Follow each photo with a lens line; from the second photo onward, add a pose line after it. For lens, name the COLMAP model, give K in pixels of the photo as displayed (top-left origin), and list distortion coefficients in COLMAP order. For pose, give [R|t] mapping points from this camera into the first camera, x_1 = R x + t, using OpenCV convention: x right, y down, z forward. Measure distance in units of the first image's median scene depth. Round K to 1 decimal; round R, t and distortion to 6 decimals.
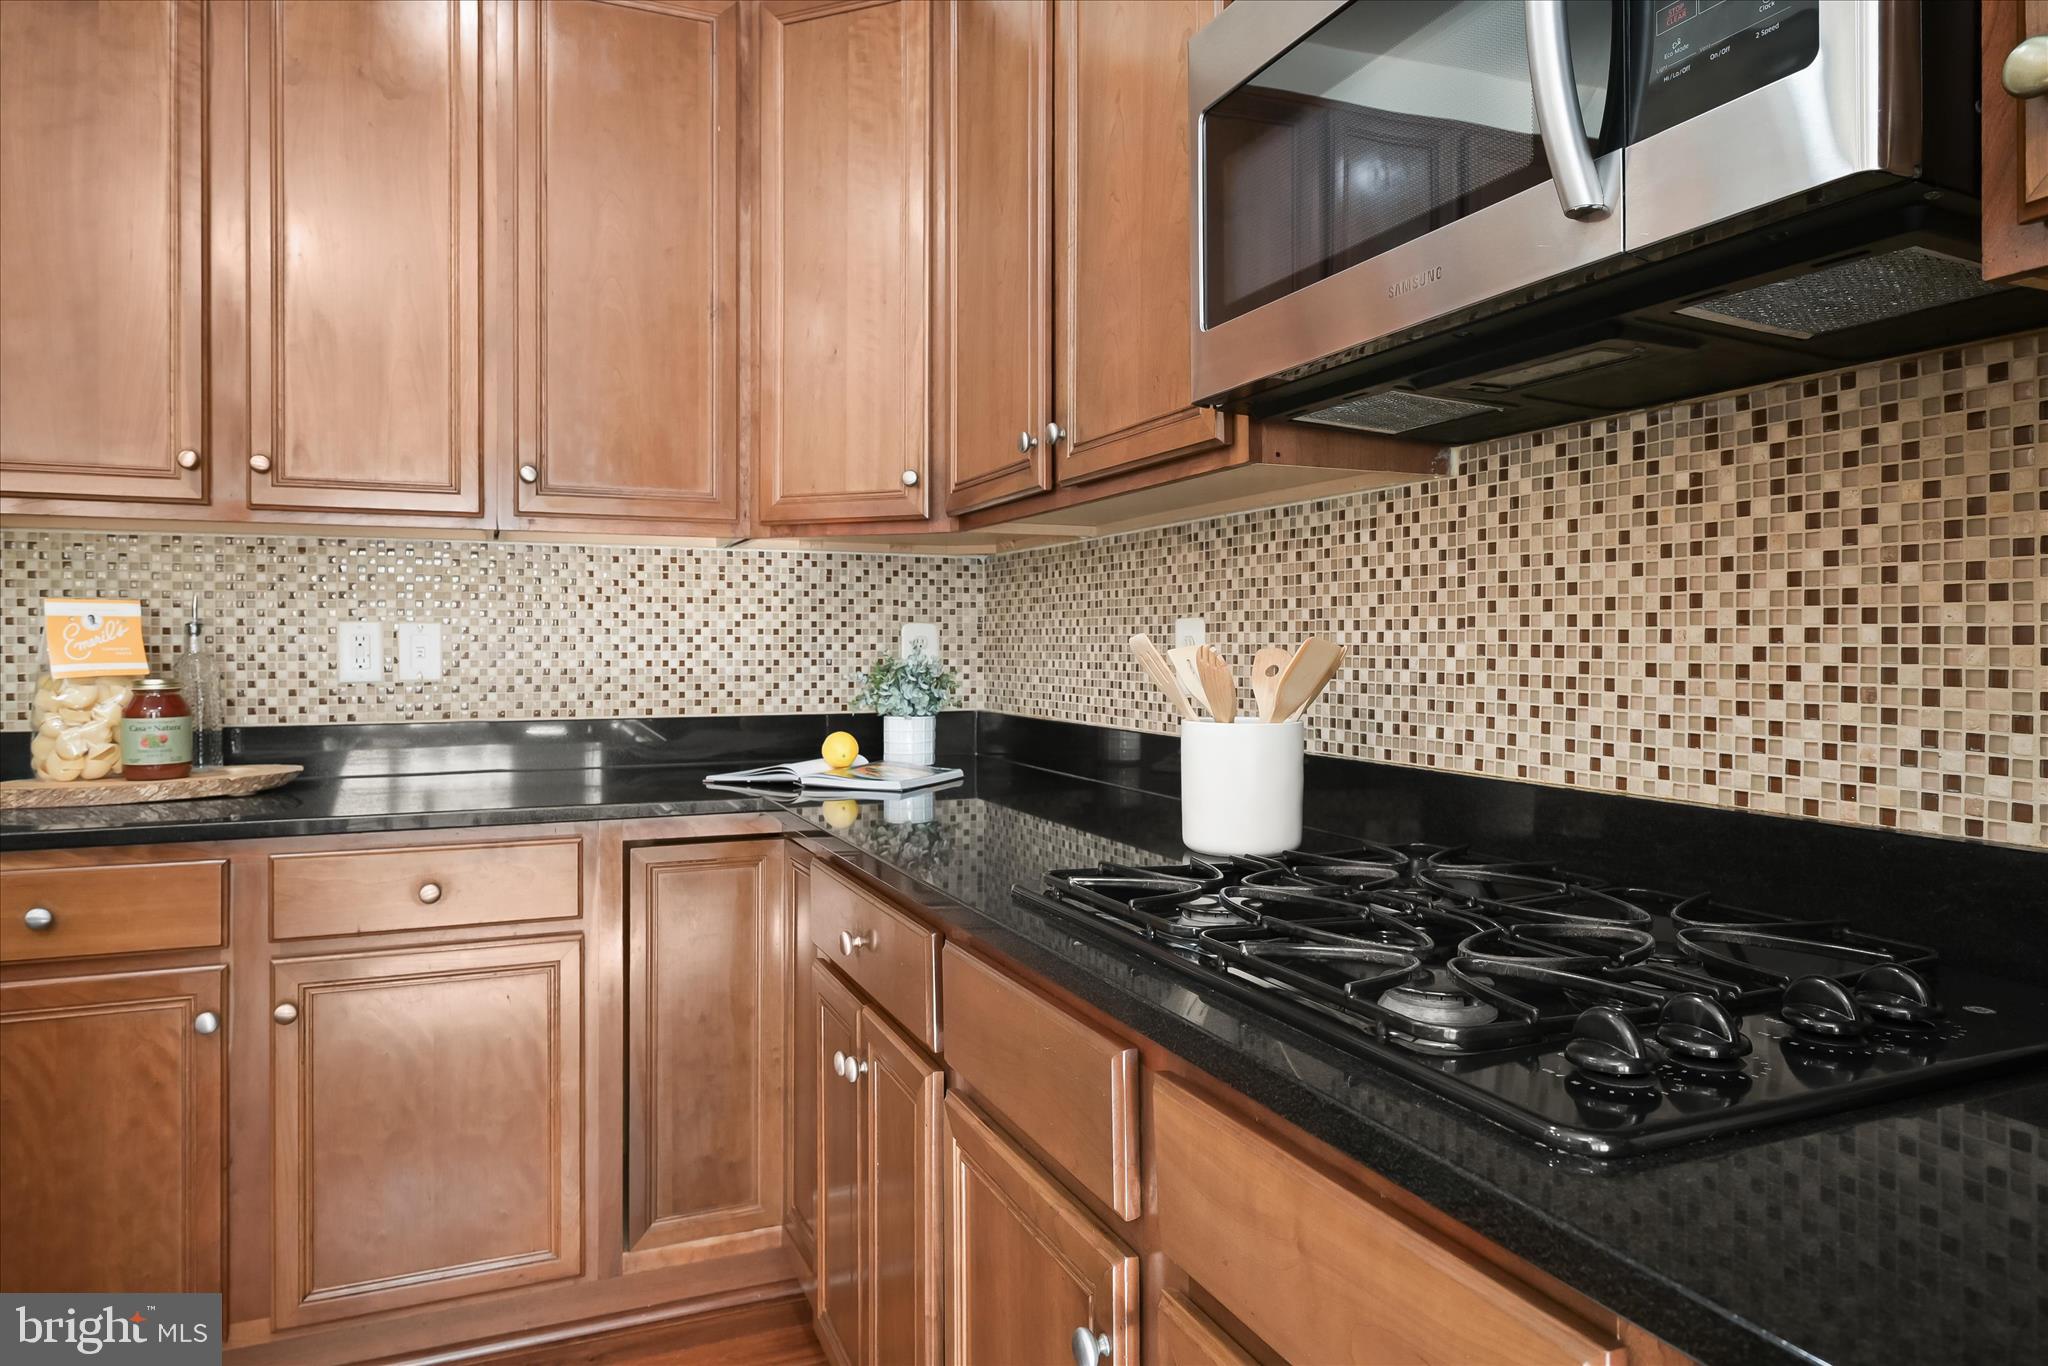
lens RADIAL K [[1275.2, 0, 1030.1], [0, 1275.2, 645.4], [0, 0, 1]] dist [-0.004315, 0.001435]
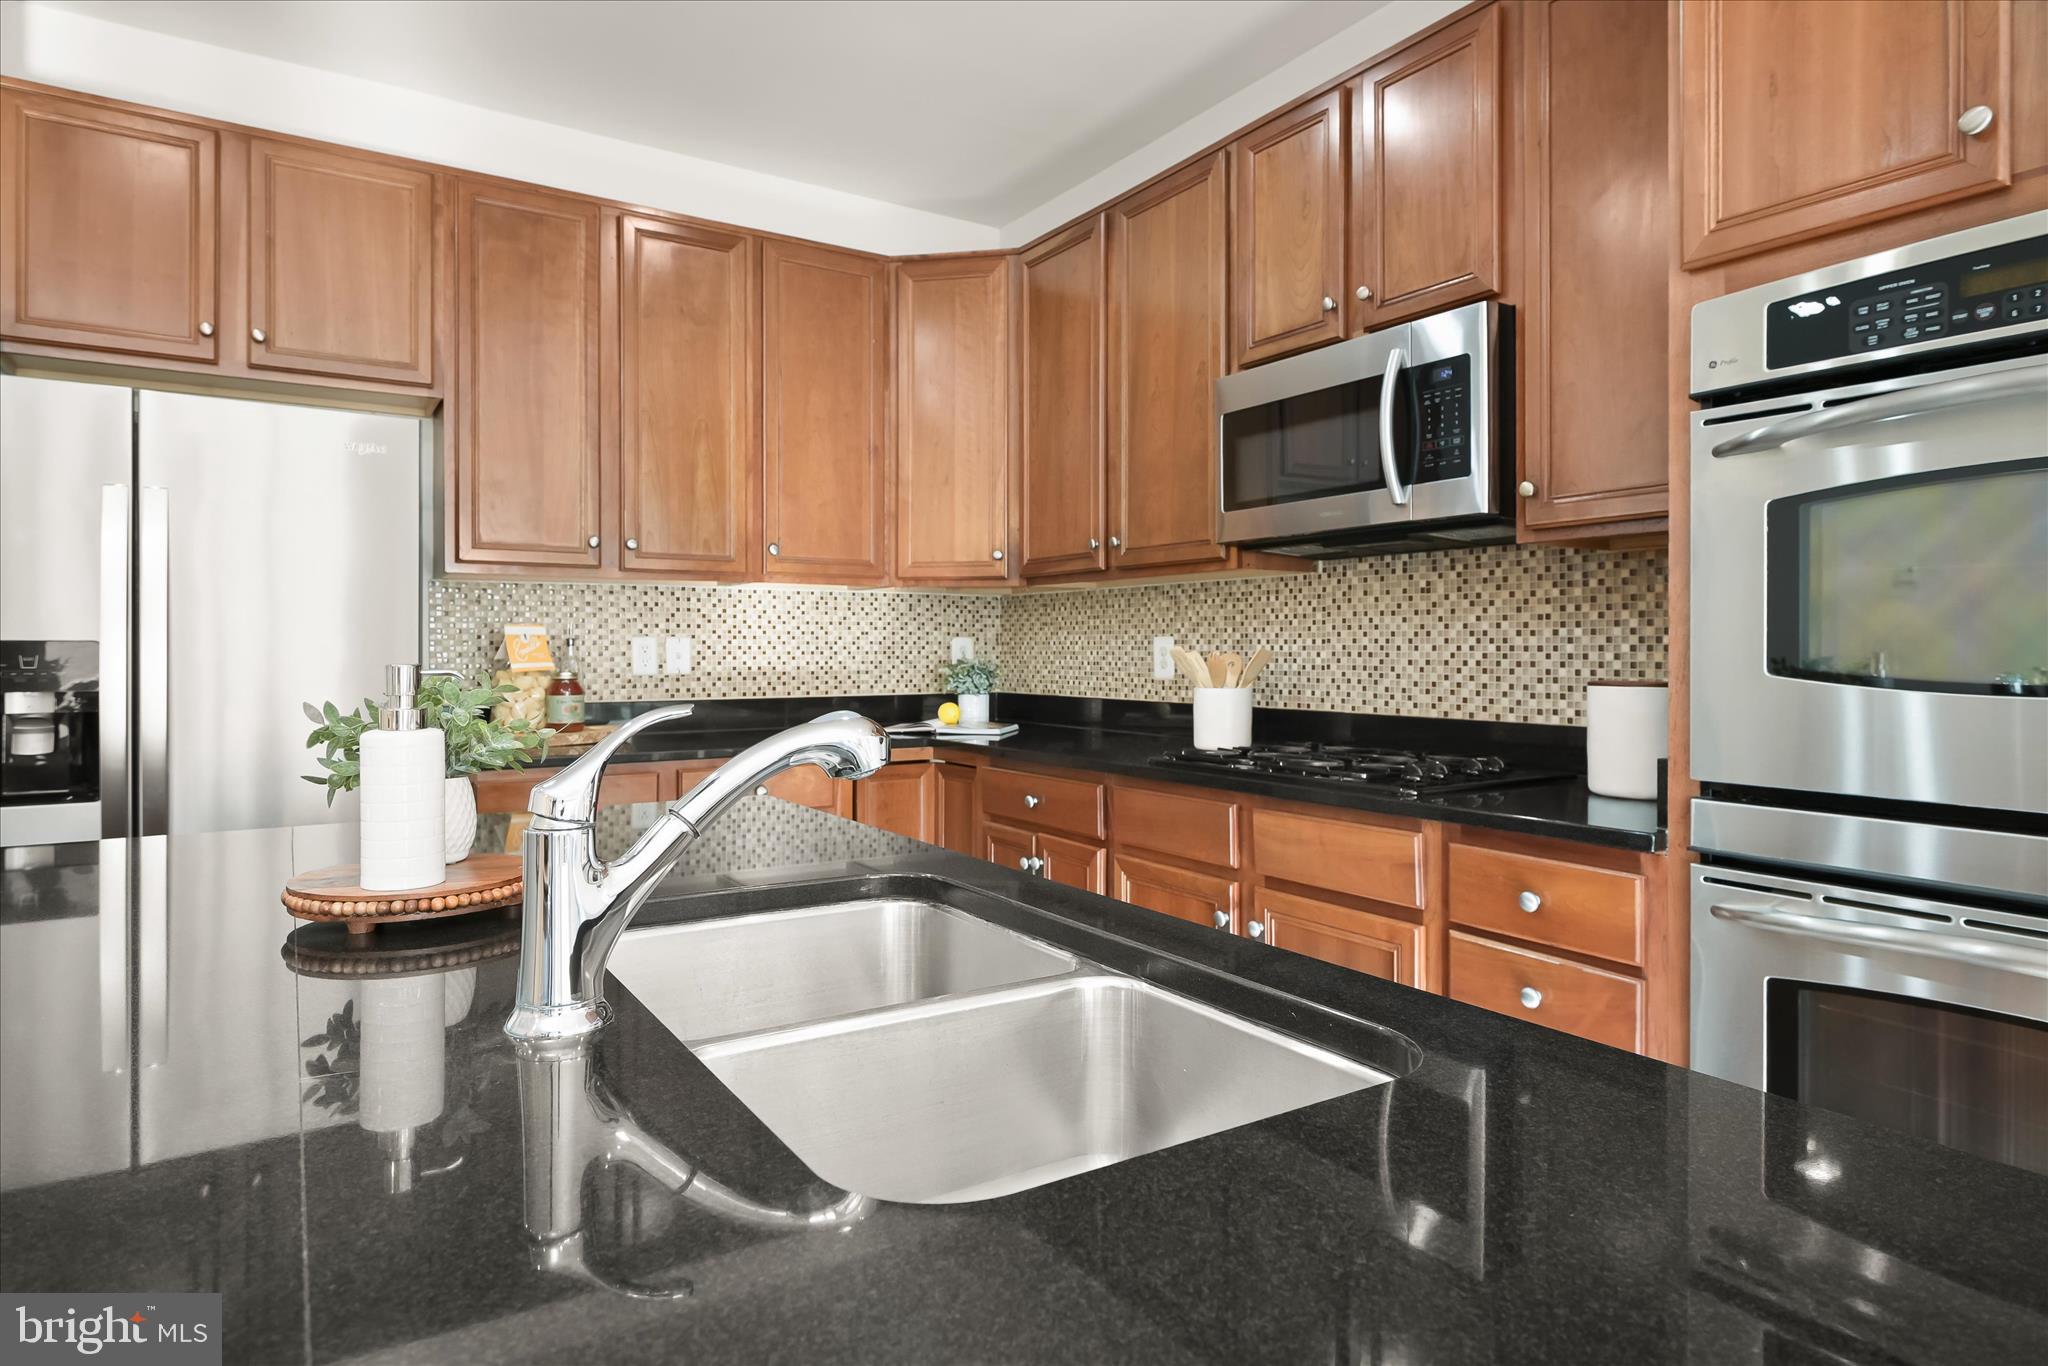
lens RADIAL K [[1152.0, 0, 1030.3], [0, 1152.0, 649.4], [0, 0, 1]] dist [-0.006782, 0.004412]
pose [[0.984551, -0.000631, 0.175096, -0.349036], [0.000631, 1.000000, 0.000054, -0.003324], [-0.175096, 0.000057, 0.984551, -0.589220]]
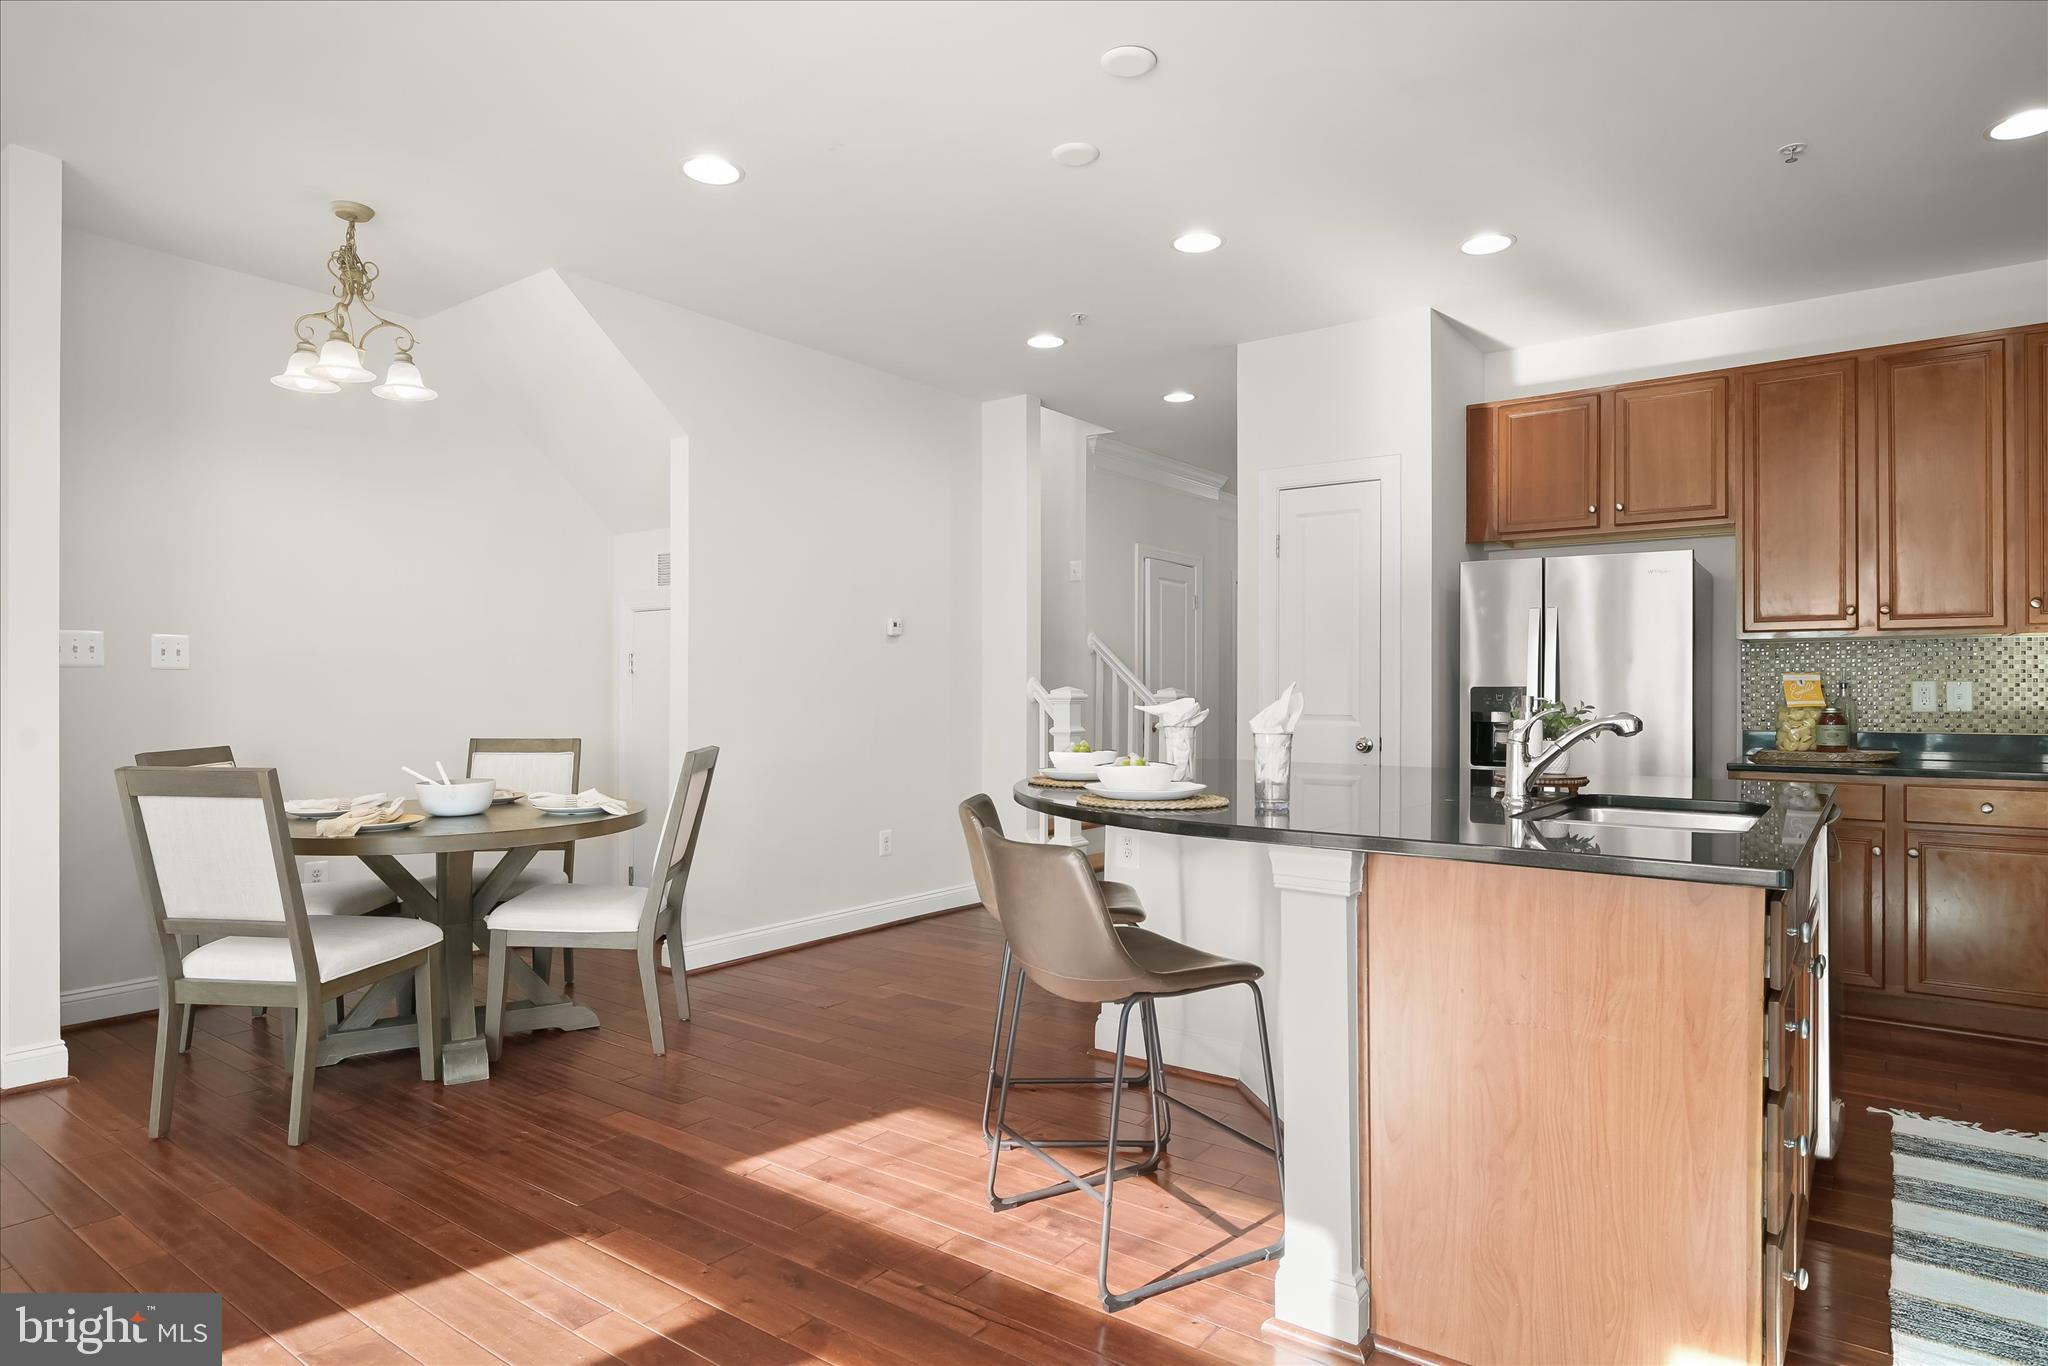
lens RADIAL K [[1152.0, 0, 1029.9], [0, 1152.0, 691.3], [0, 0, 1]] dist [-0.006782, 0.004412]
pose [[0.508527, -0.001251, -0.861045, 0.345544], [0.001006, 0.999999, -0.000859, -0.003208], [0.861046, -0.000430, 0.508527, -1.258865]]
